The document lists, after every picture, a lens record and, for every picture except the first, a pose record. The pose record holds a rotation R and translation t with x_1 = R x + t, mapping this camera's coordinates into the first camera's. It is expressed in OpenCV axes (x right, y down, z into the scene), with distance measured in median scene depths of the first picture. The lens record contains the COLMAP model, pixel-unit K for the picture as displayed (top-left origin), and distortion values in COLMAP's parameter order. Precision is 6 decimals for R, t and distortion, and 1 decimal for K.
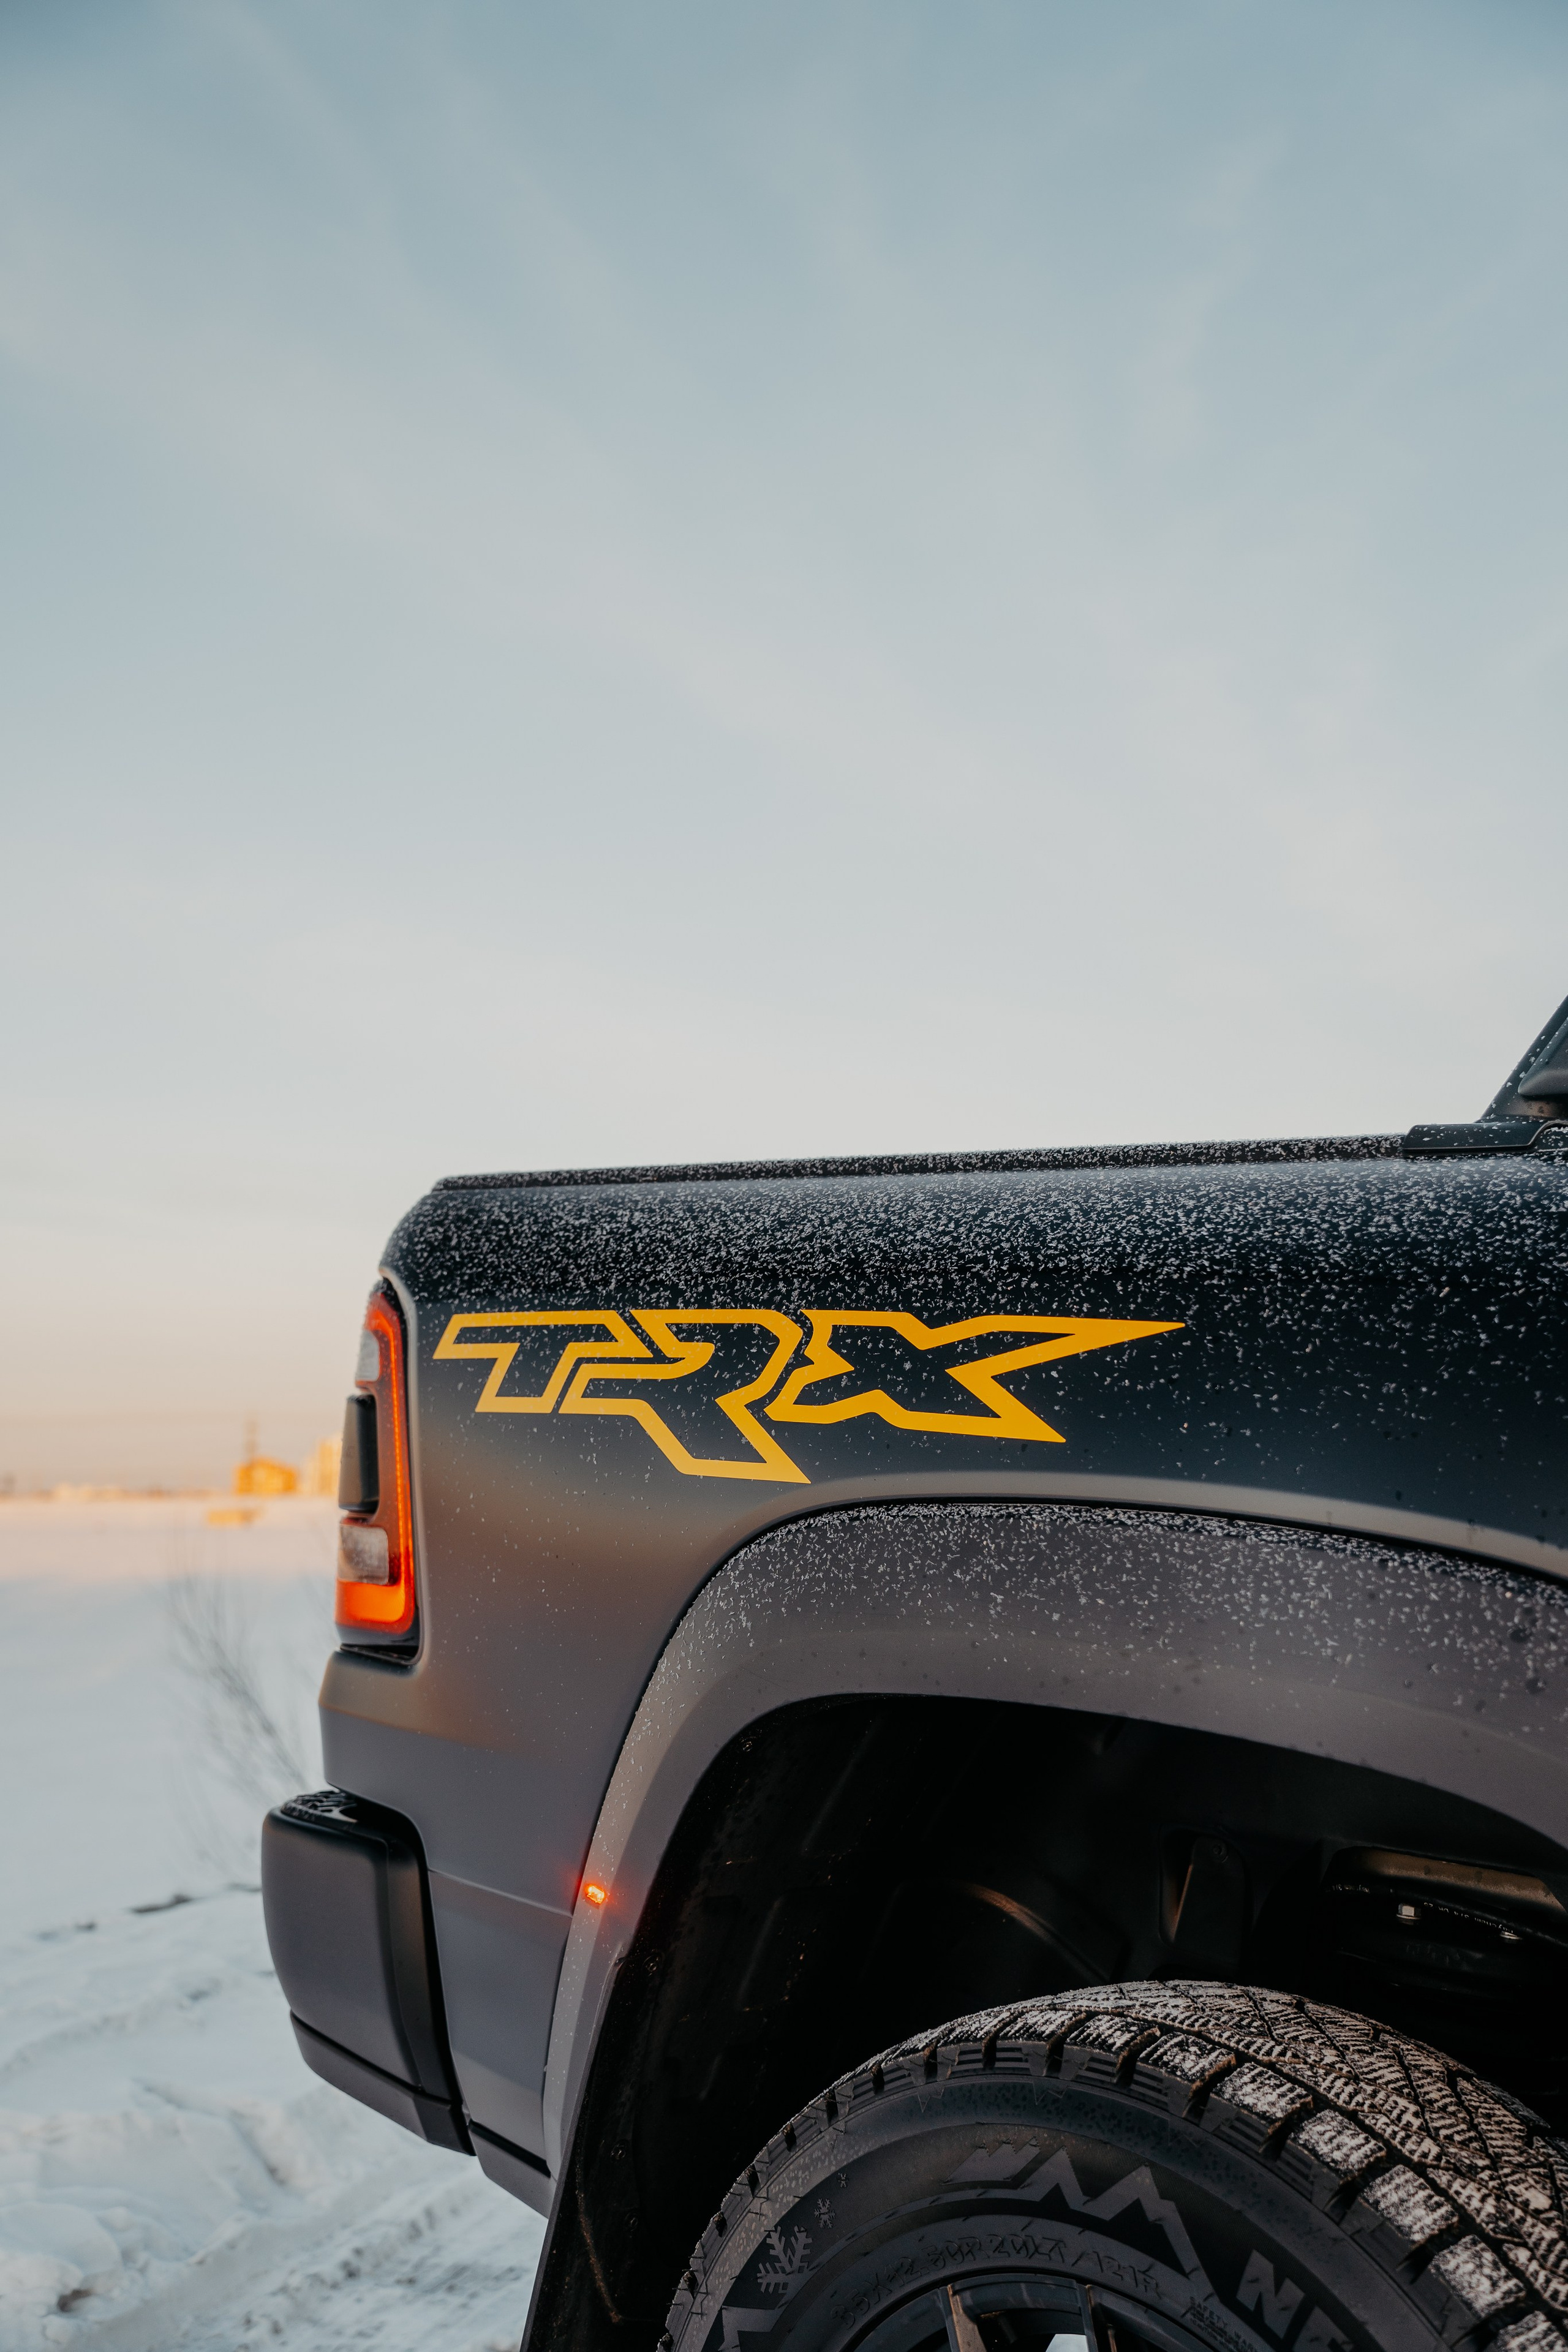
lens RADIAL K [[2460.9, 0, 784.0], [0, 2460.9, 1176.0], [0, 0, 1]] dist [0.008477, 0.343814]
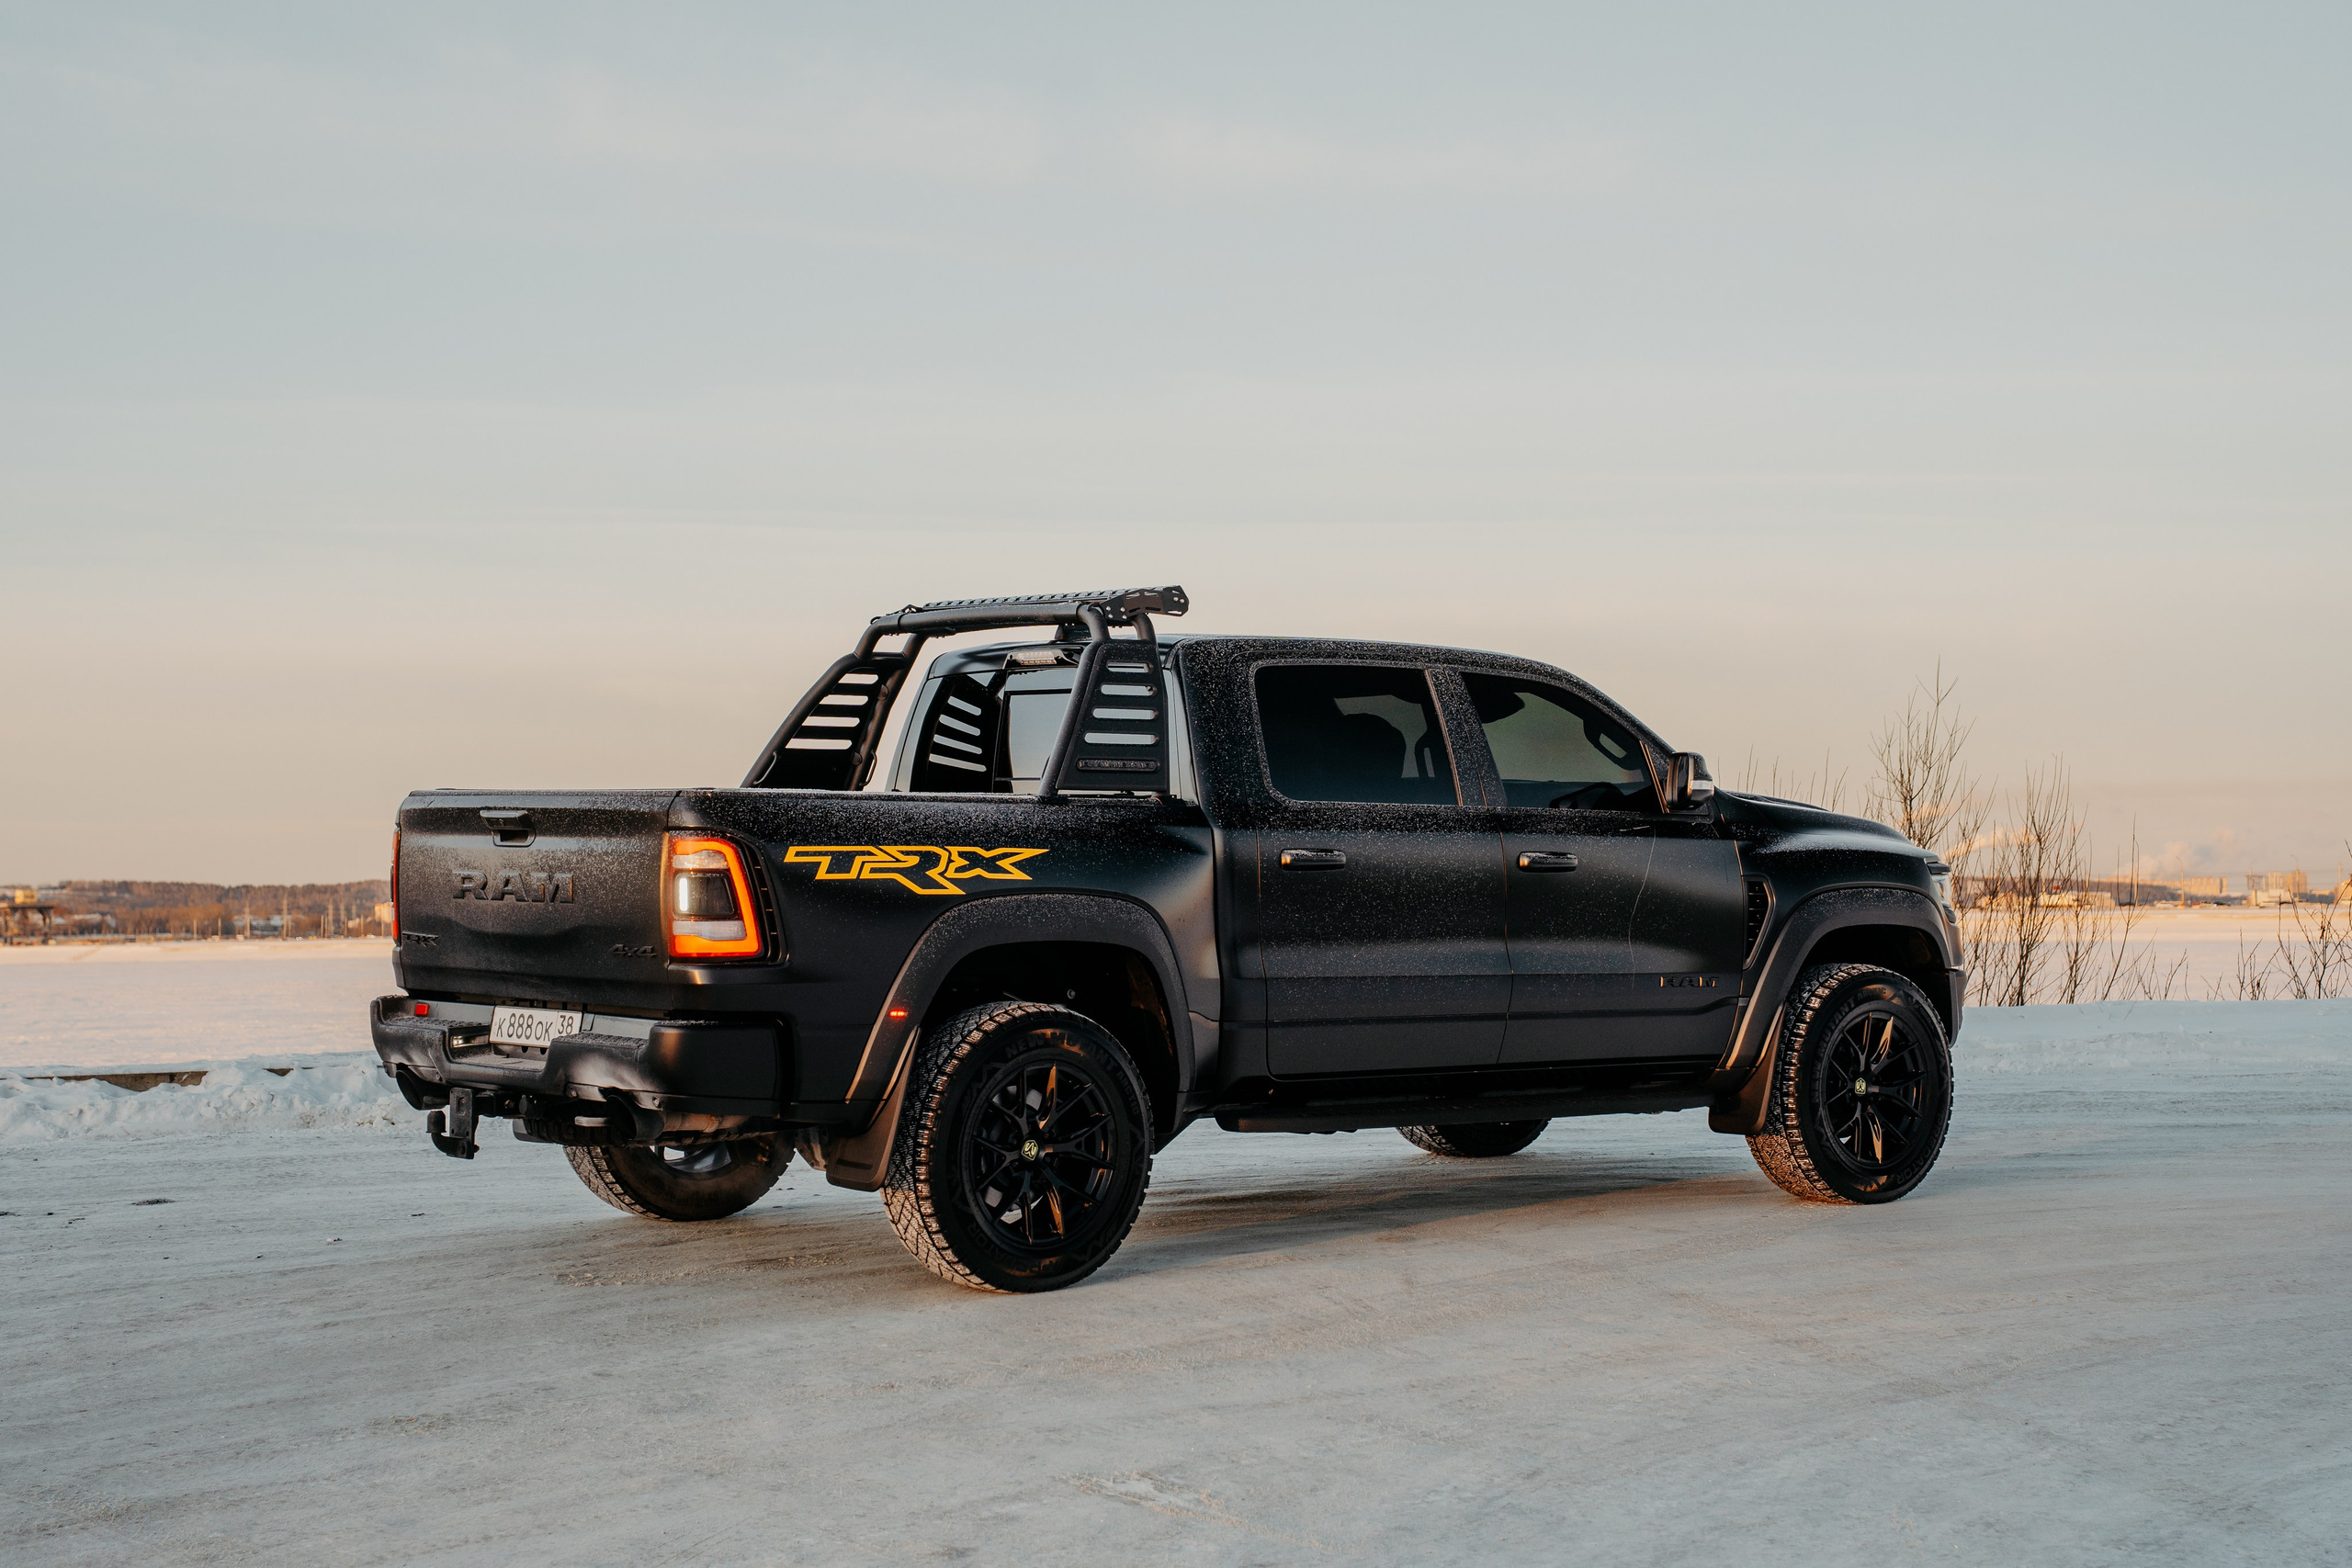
lens RADIAL K [[3694.9, 0, 1176.0], [0, 3694.9, 784.0], [0, 0, 1]] dist [0.152796, 0.009306]
pose [[0.162903, -0.062492, 0.984661, -5.673703], [-0.119806, 0.989354, 0.082611, -0.565223], [-0.979341, -0.131426, 0.153681, -0.169323]]
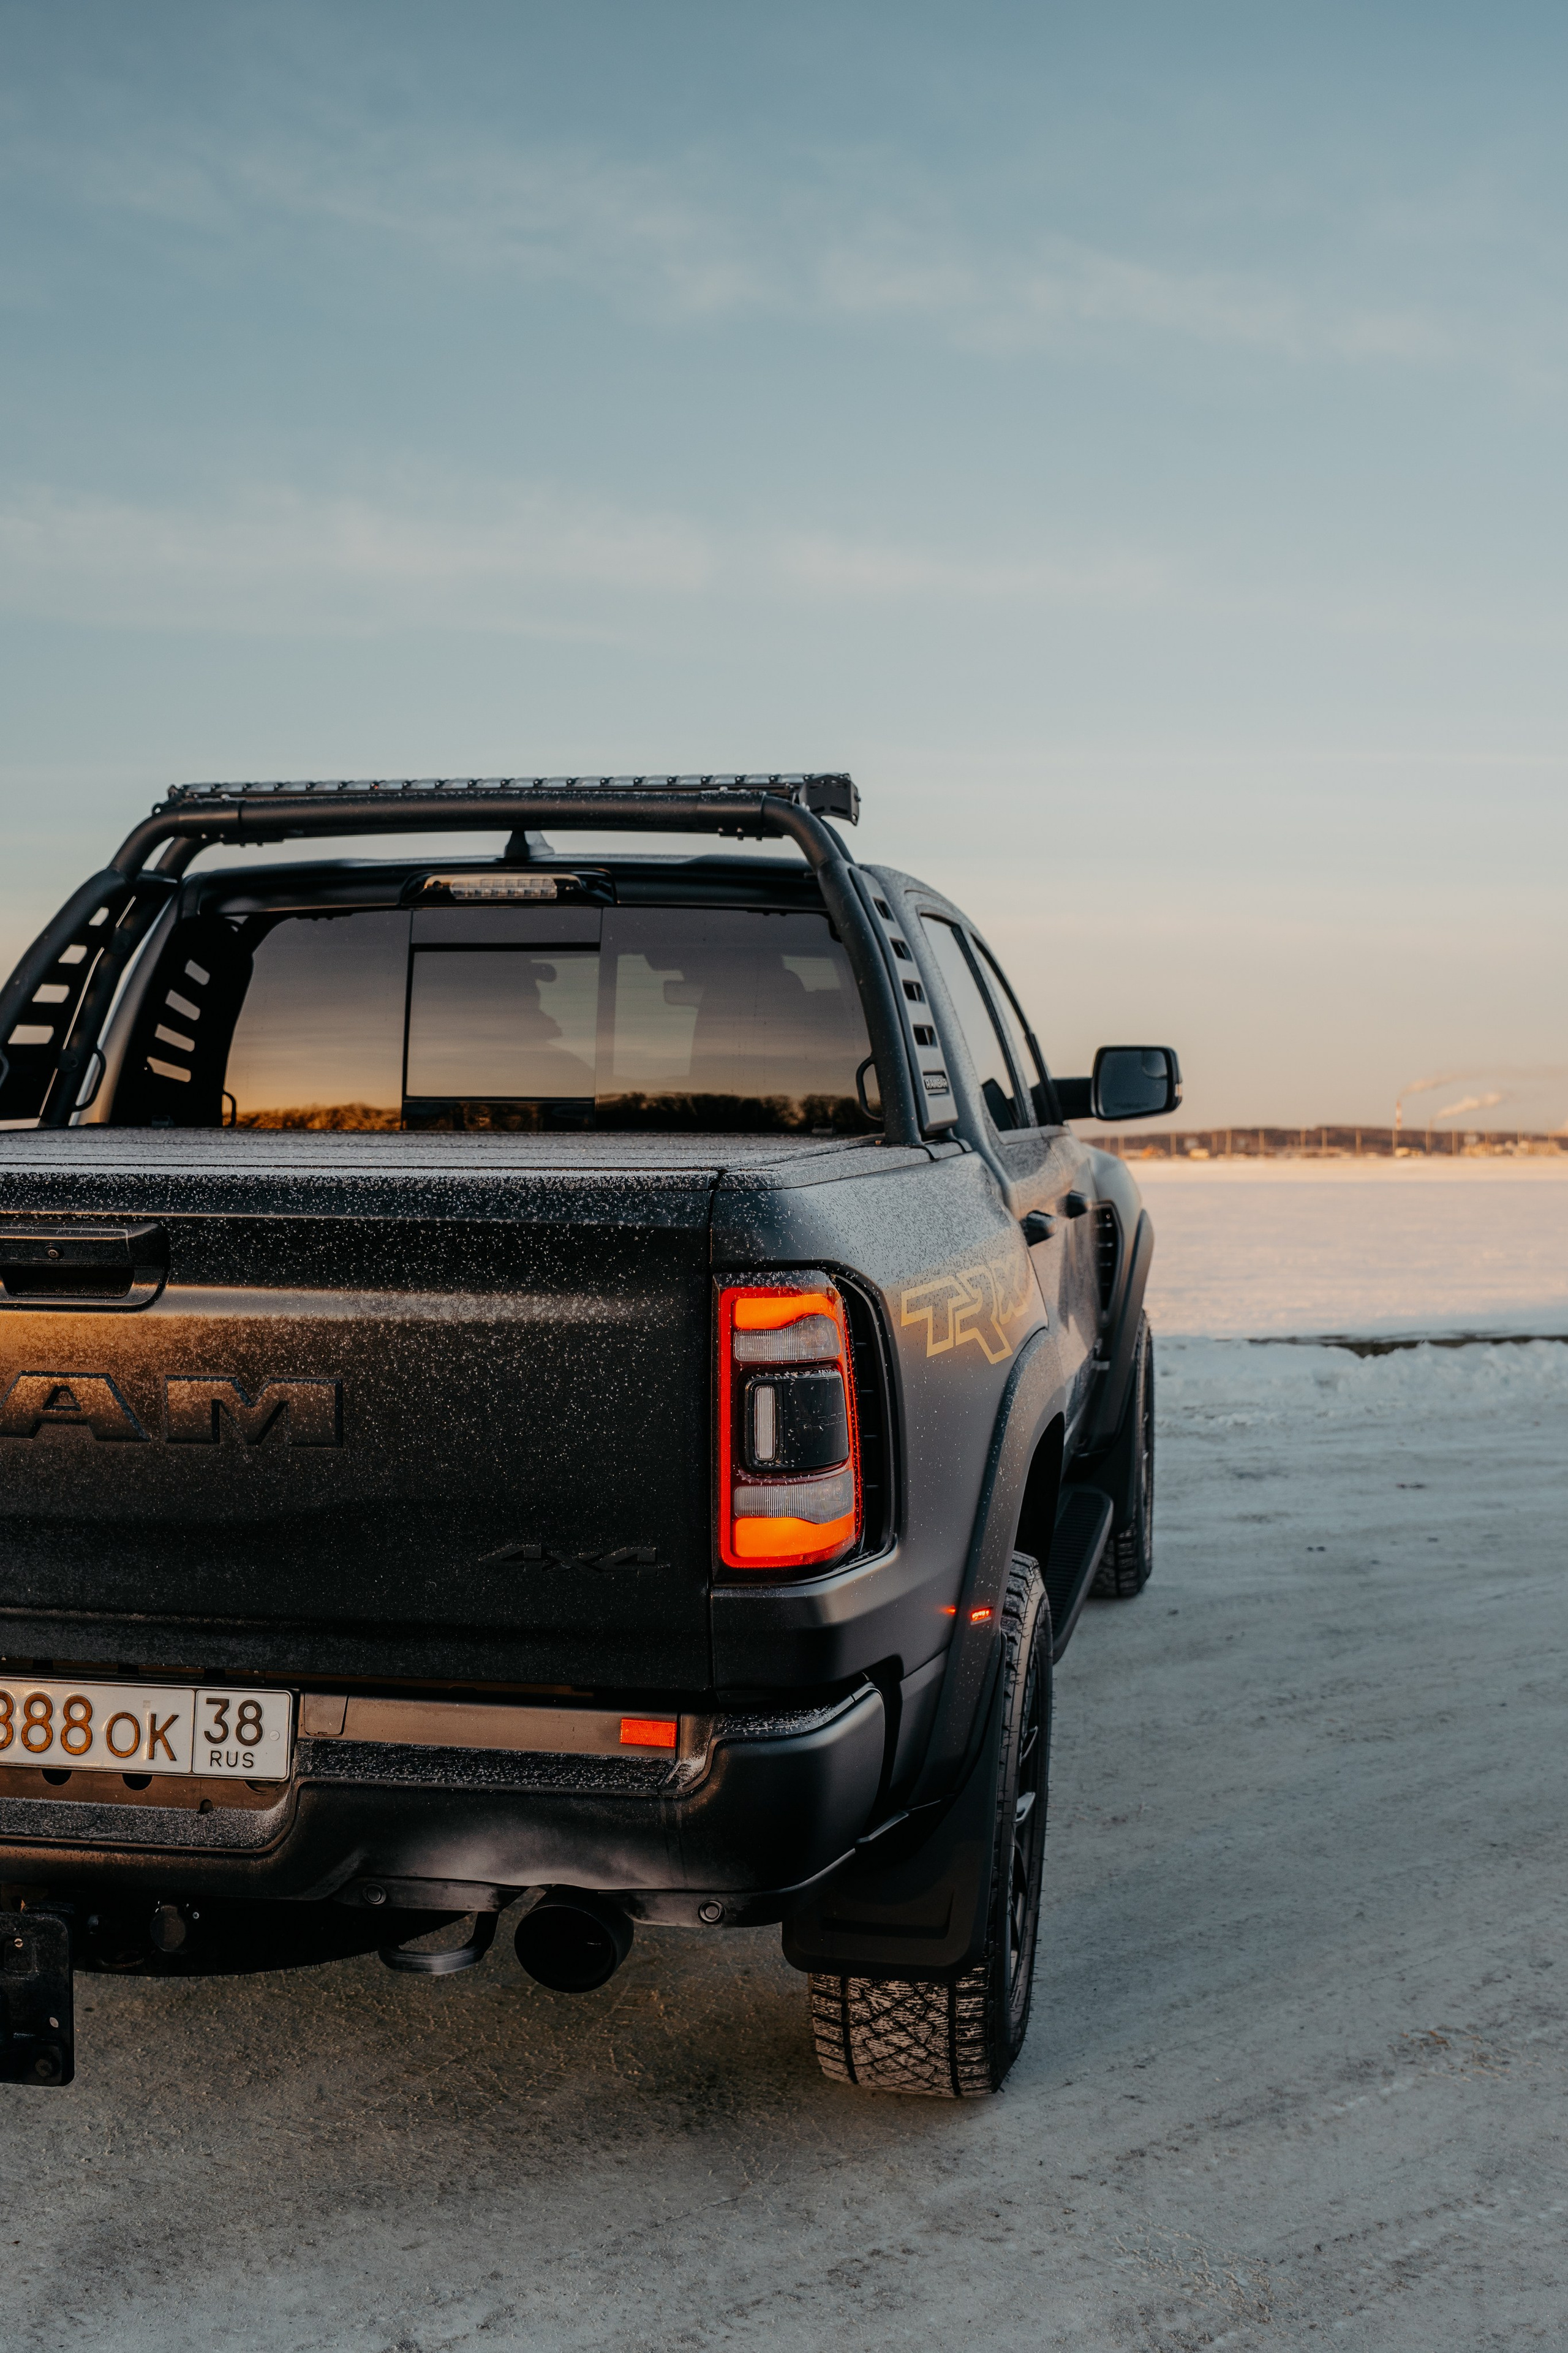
lens RADIAL K [[2738.3, 0, 784.0], [0, 2738.3, 1176.5], [0, 0, 1]] dist [-0.077279, 0.043360]
pose [[-0.519212, -0.112227, 0.847245, -1.724138], [-0.147989, 0.988171, 0.040203, -0.071238], [-0.841735, -0.104509, -0.529679, 2.353376]]
